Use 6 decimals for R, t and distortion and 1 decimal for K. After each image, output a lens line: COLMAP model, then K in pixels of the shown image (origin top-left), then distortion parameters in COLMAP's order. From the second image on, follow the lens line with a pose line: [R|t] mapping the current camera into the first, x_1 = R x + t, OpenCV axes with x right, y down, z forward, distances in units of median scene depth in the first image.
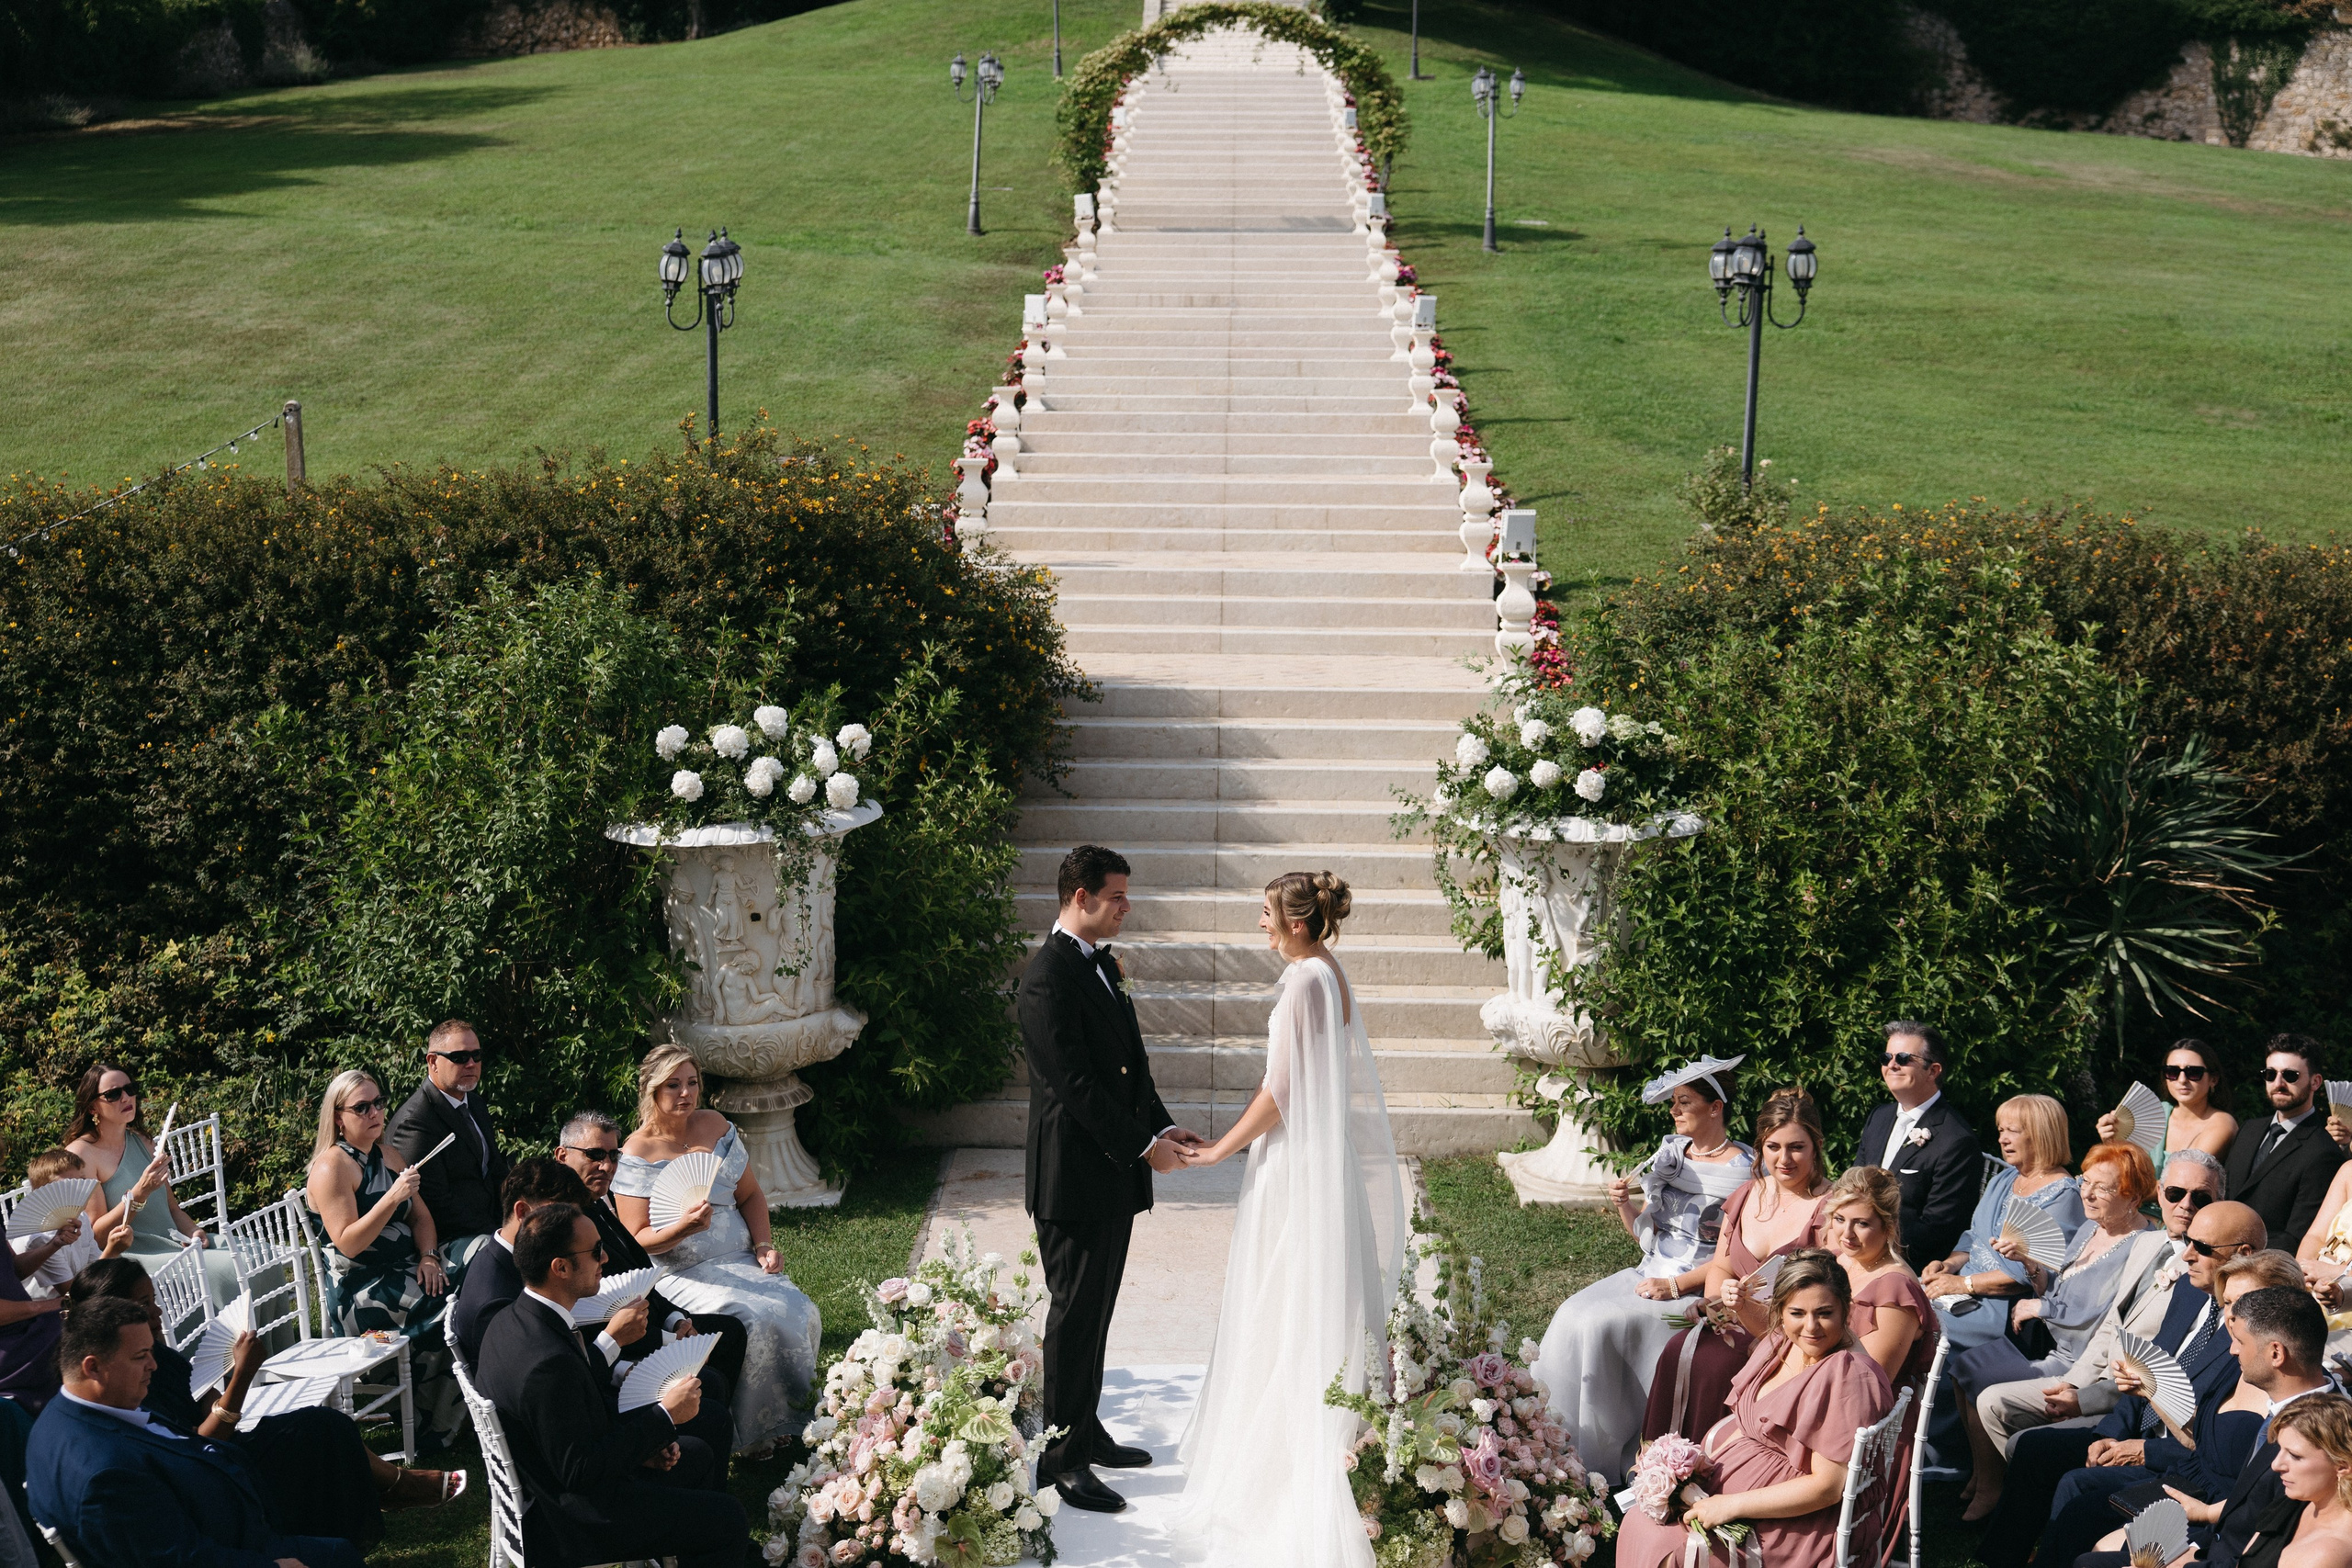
lens RADIAL K [[3002.0, 0, 1087.8], [0, 3002.0, 558.9], [0, 0, 1]] dist [0.006791, 0.000000]
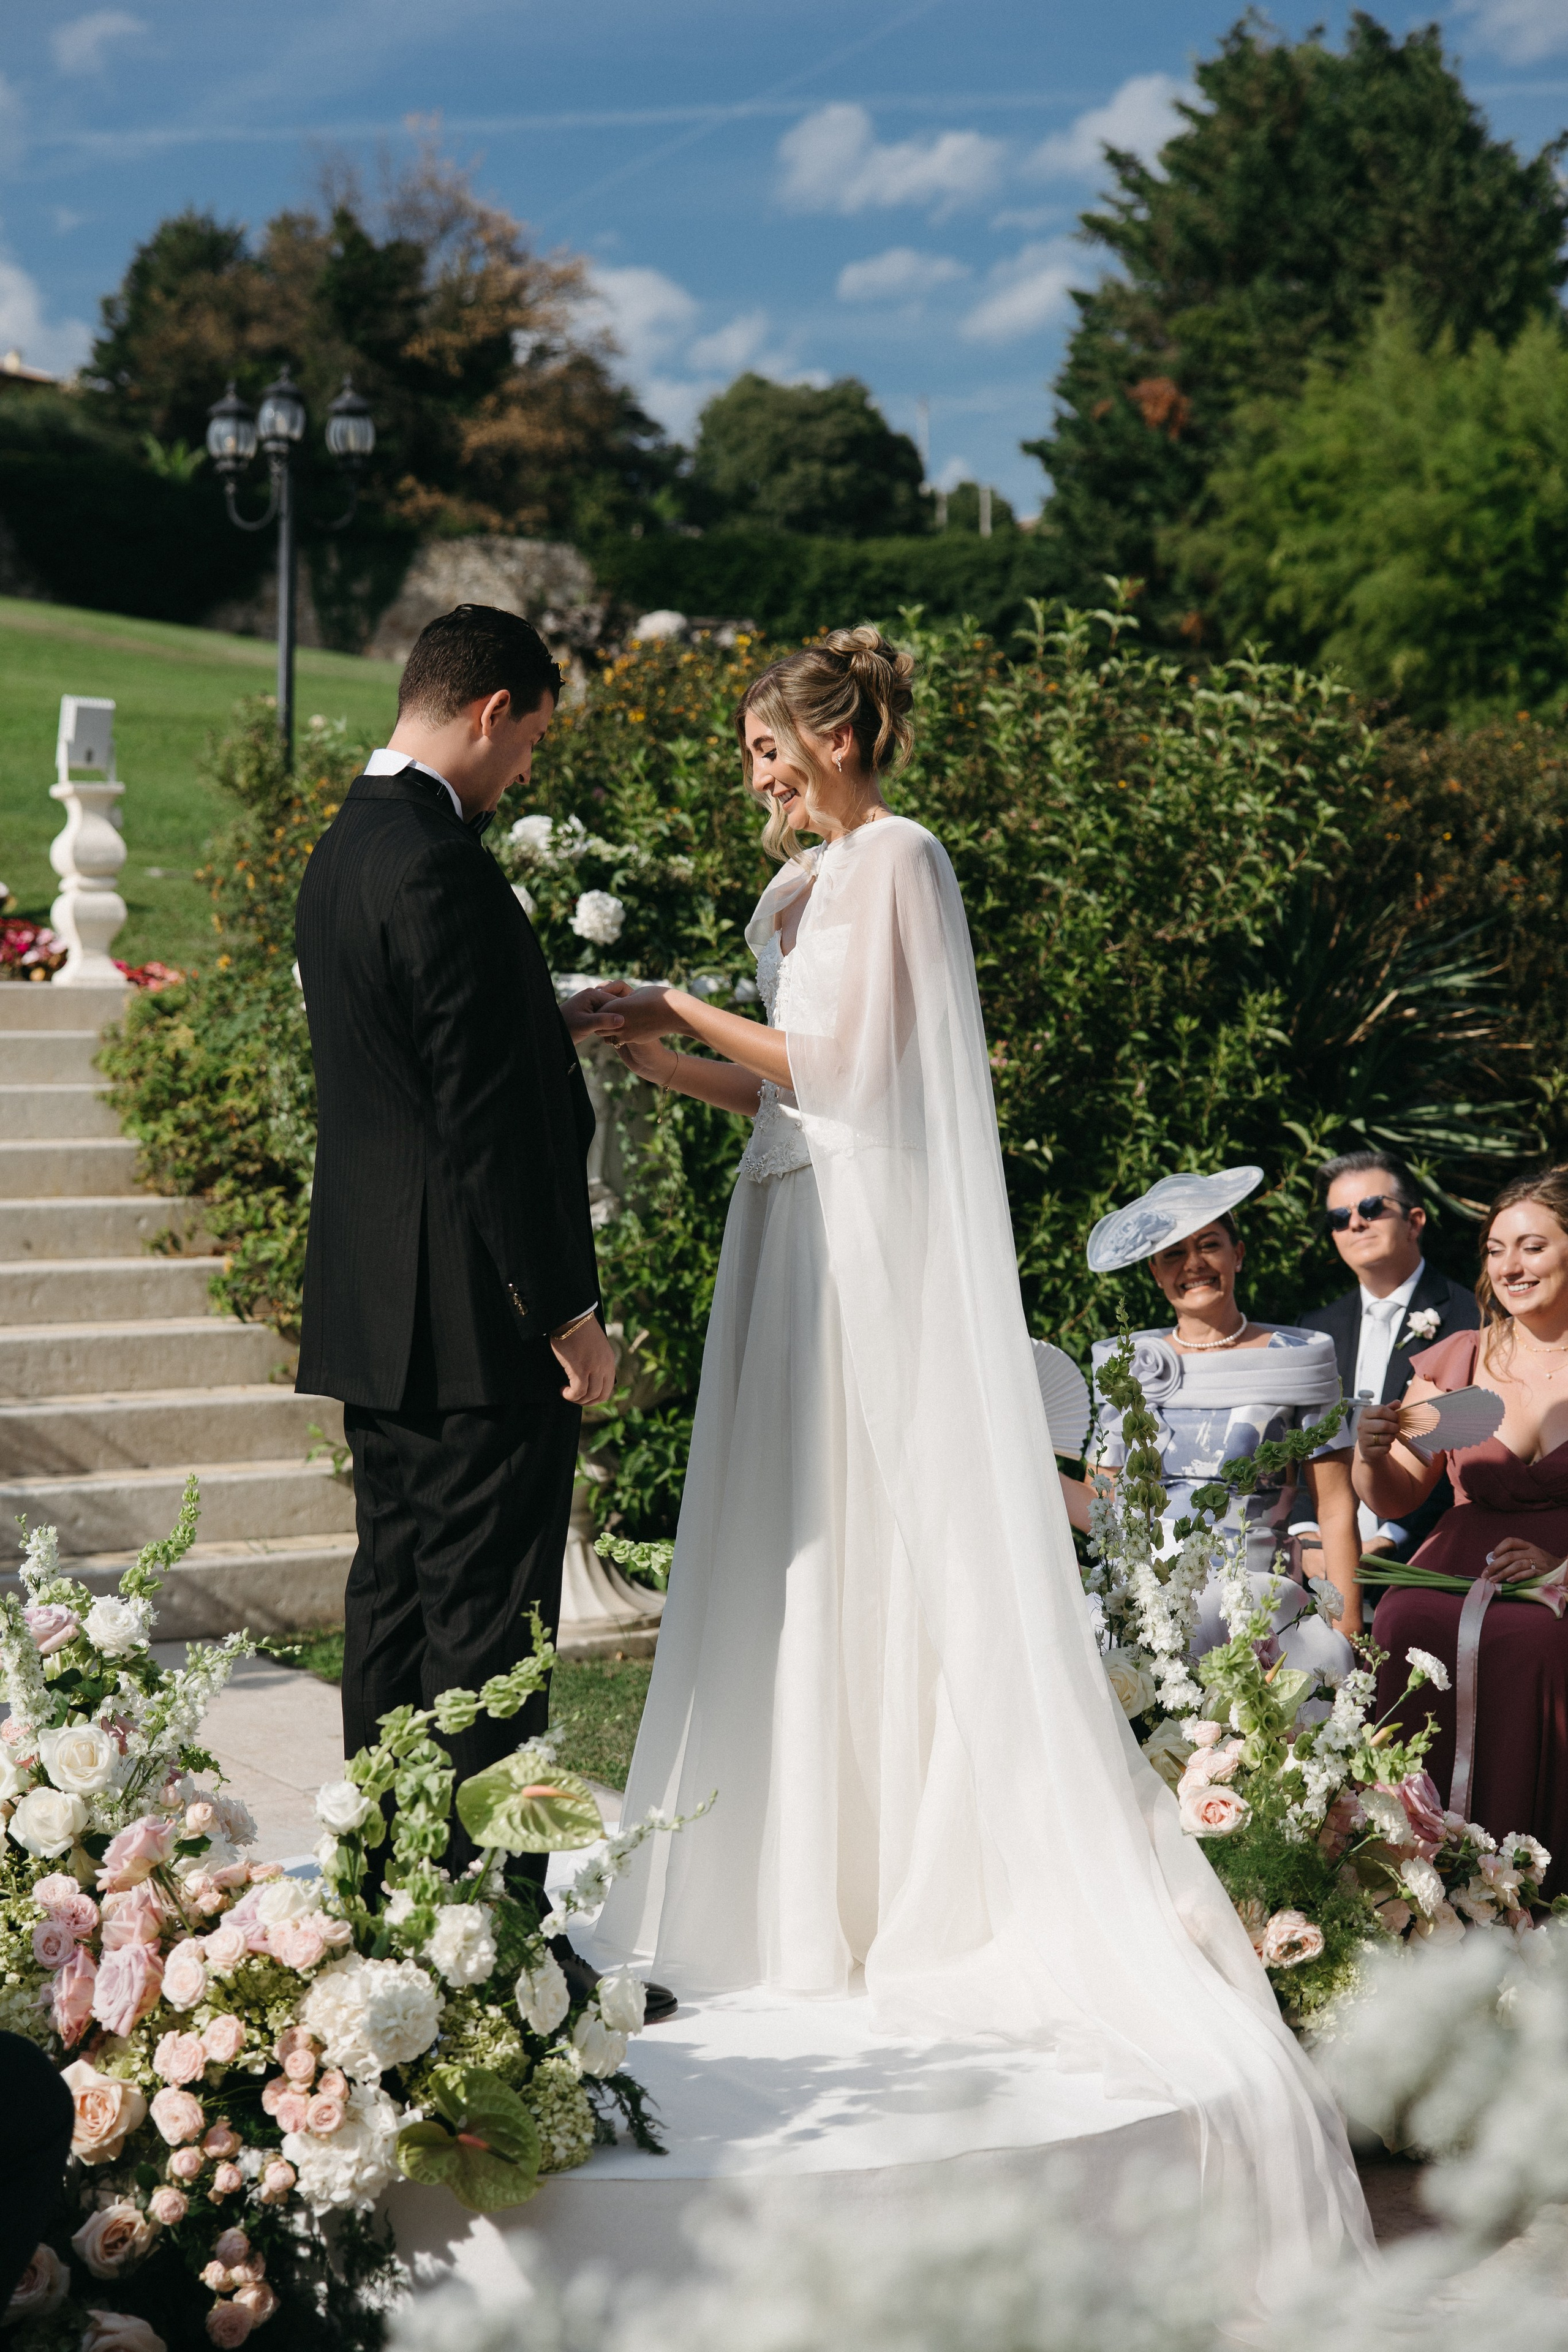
lens RADIAL K [[3641.7, 0, 790.7], [0, 3641.7, 1166.3], [0, 0, 1]] dist [0.030051, 0.000000]
pose [[0.853869, -0.031099, 0.519559, -0.167033], [0.052922, 0.998227, -0.027225, 0.141622], [-0.517791, 0.050743, 0.854001, 0.366626]]
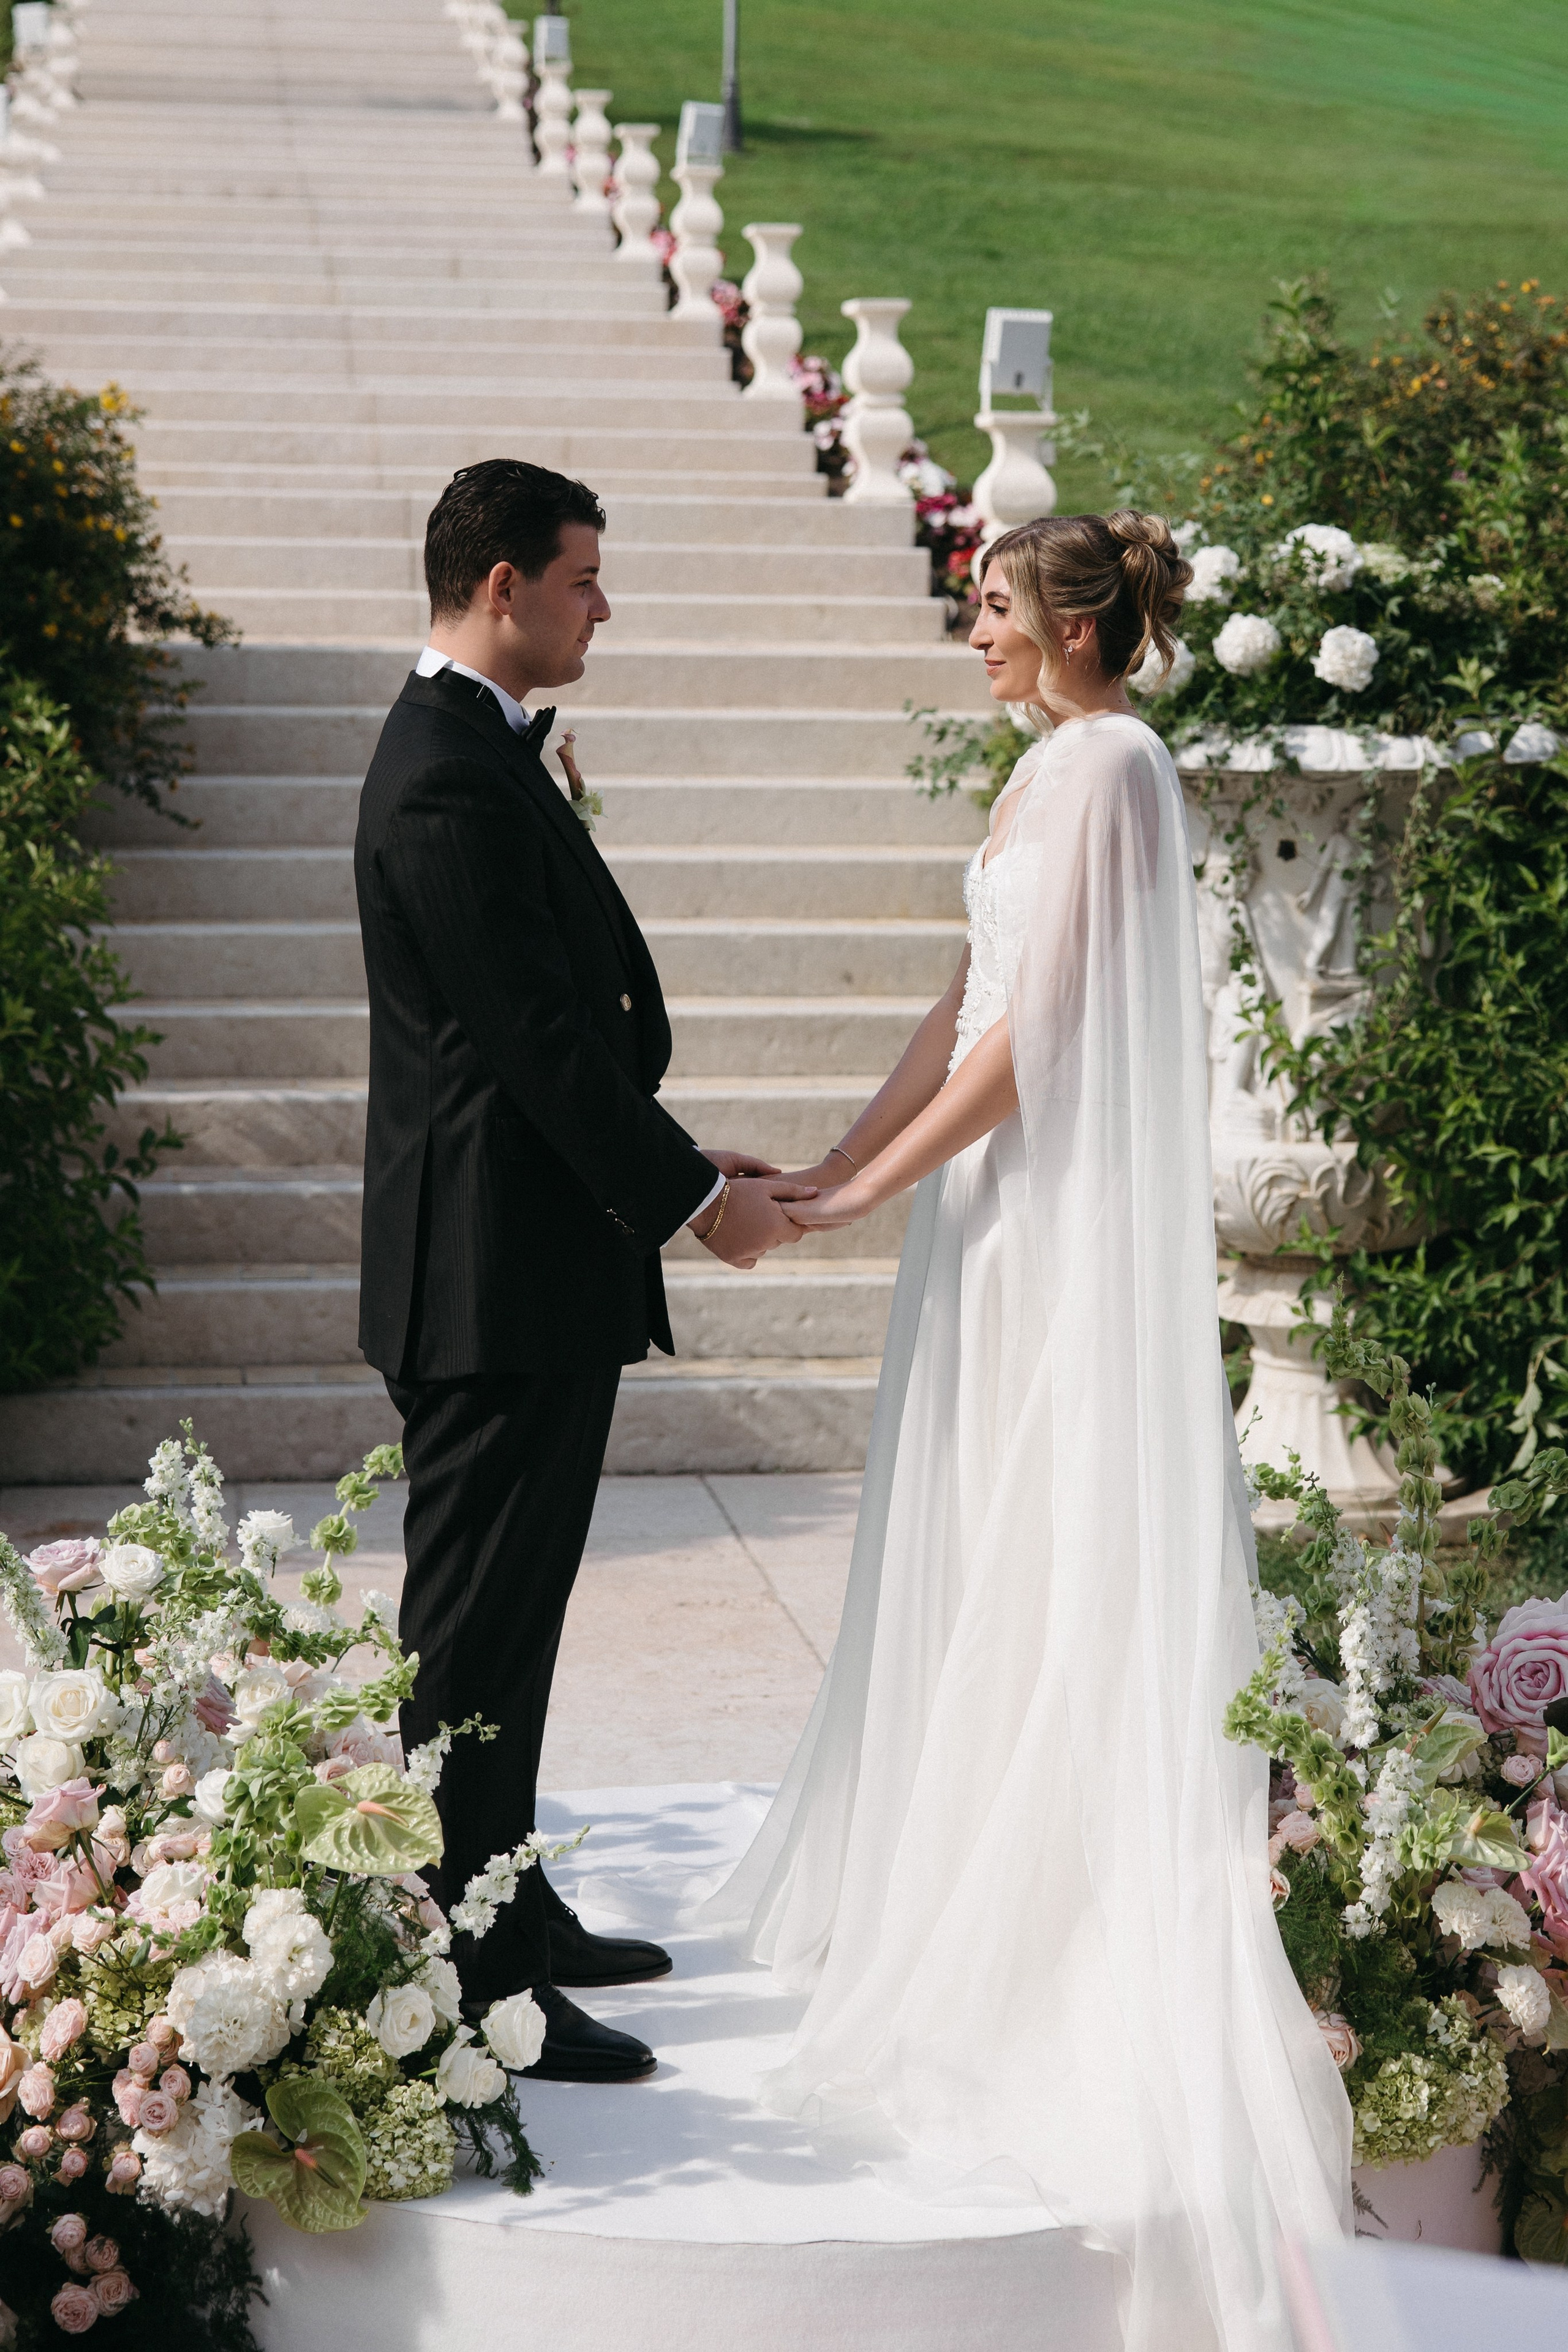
lens RADIAL K [[4753.8, 0, 864.0], [0, 4753.8, 848.2], [0, 0, 1]] dist [0.027219, 0.000000]
pose [[0.980662, -0.006268, 0.195610, -0.059481], [0.008085, 0.999931, -0.008489, 0.109304], [-0.195543, 0.009906, 0.980645, 0.251126]]
